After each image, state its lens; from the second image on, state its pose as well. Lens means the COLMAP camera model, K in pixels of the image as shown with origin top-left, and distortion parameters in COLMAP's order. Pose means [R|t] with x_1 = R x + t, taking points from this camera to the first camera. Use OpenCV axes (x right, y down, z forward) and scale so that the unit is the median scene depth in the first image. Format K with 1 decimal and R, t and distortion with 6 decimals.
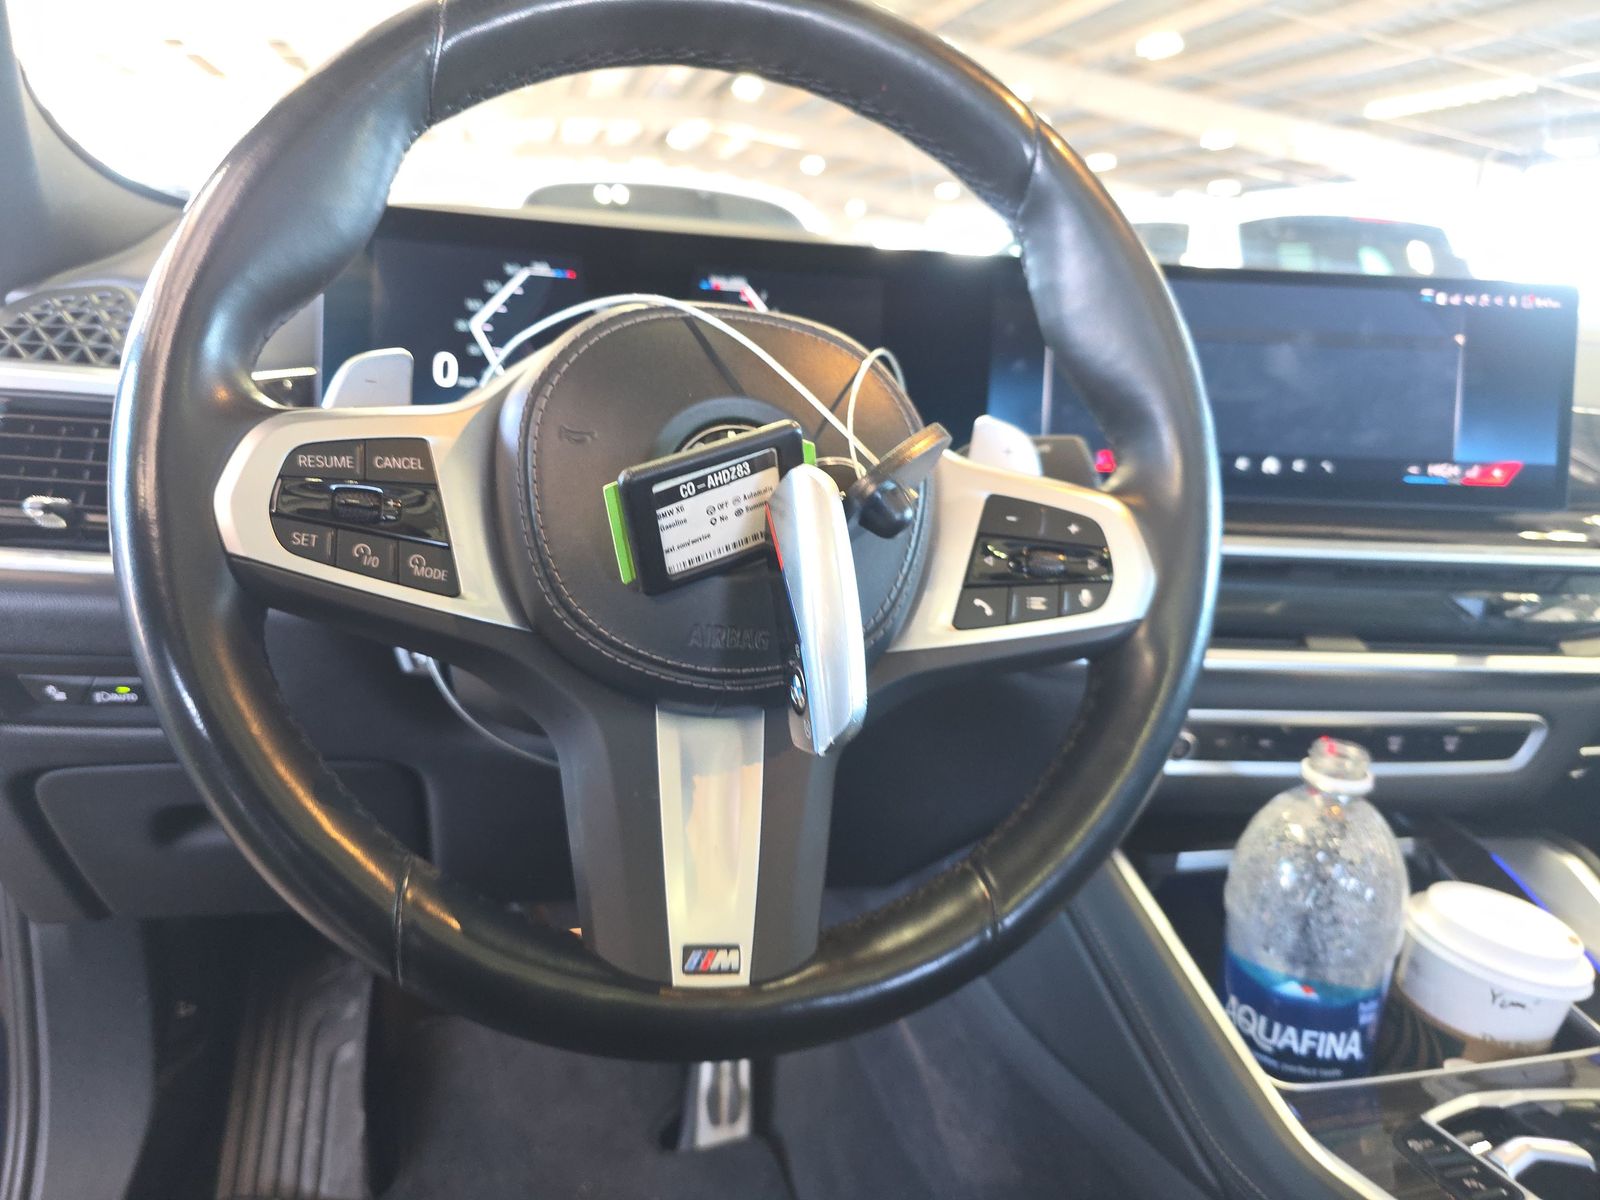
lens RADIAL K [[1049.4, 0, 800.0], [0, 1049.4, 600.0], [0, 0, 1]] dist [0.038784, -0.051105]
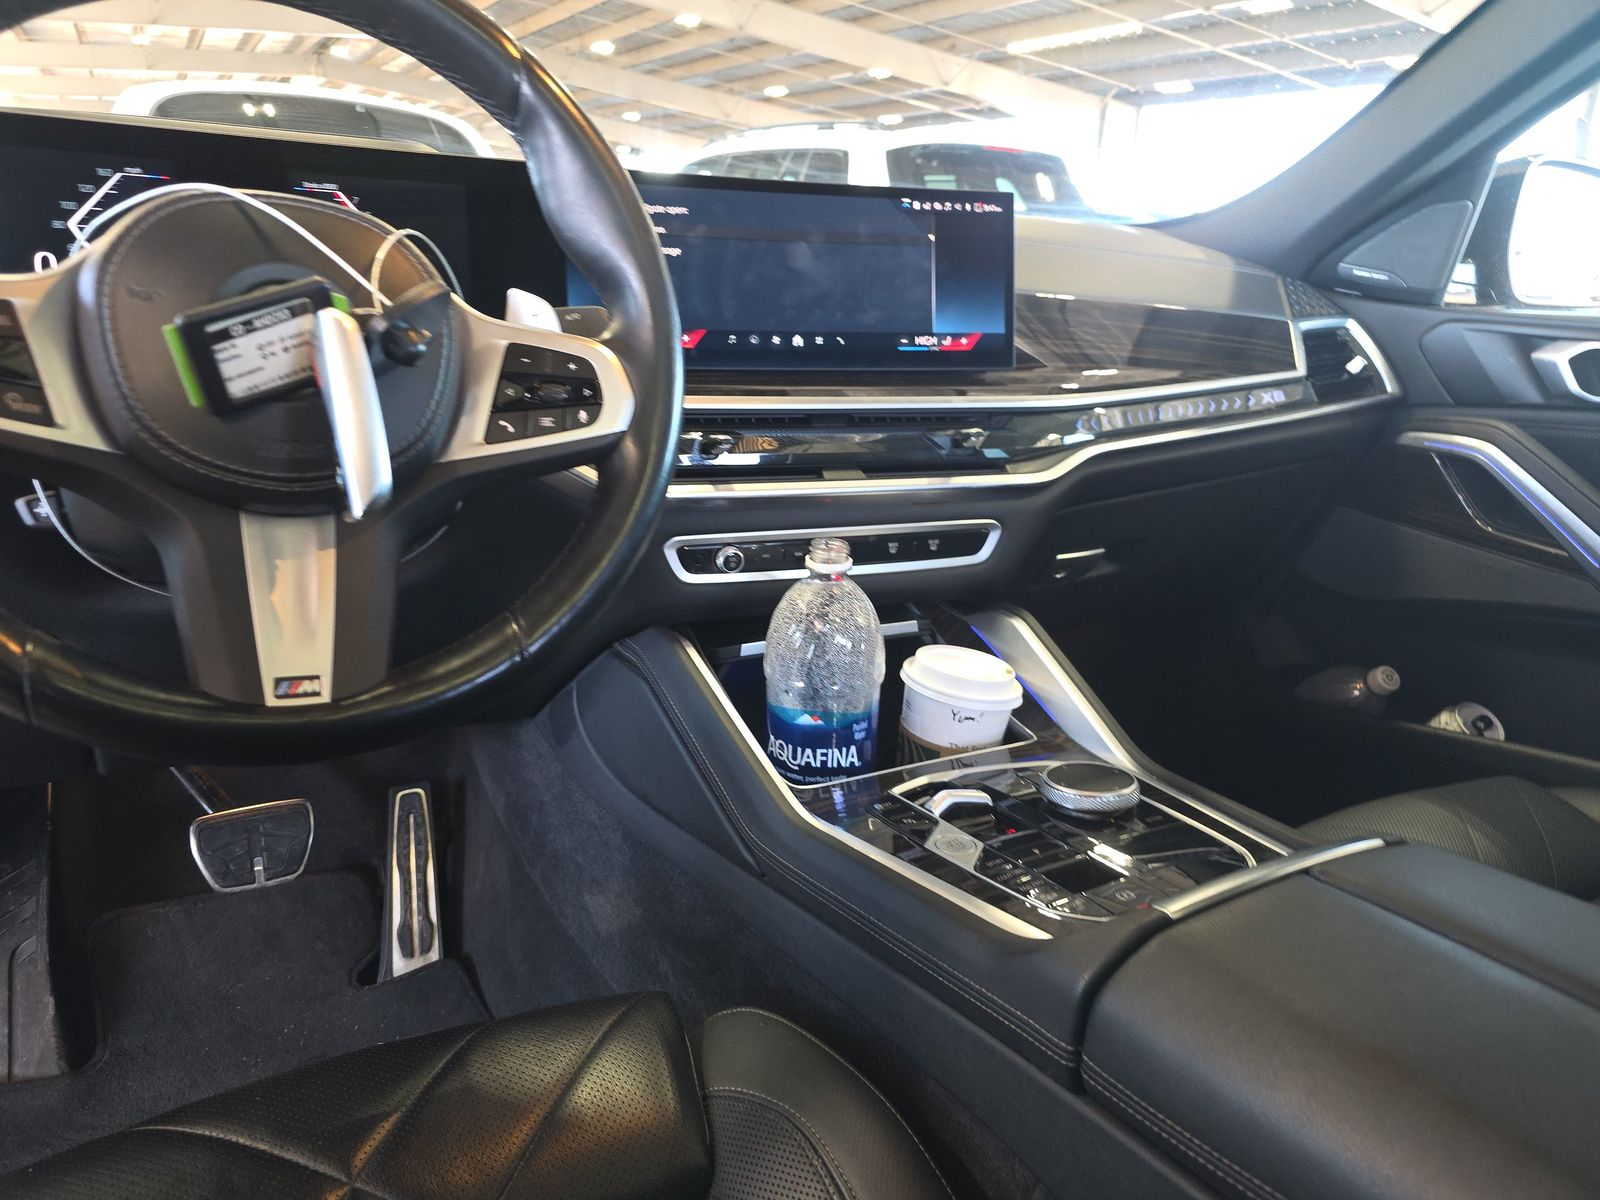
lens RADIAL K [[1049.4, 0, 800.0], [0, 1049.4, 600.0], [0, 0, 1]] dist [0.038784, -0.051105]
pose [[0.967060, -0.083366, 0.240511, 0.183178], [0.068450, 0.995214, 0.069734, 0.149764], [-0.245173, -0.050974, 0.968138, -0.379248]]
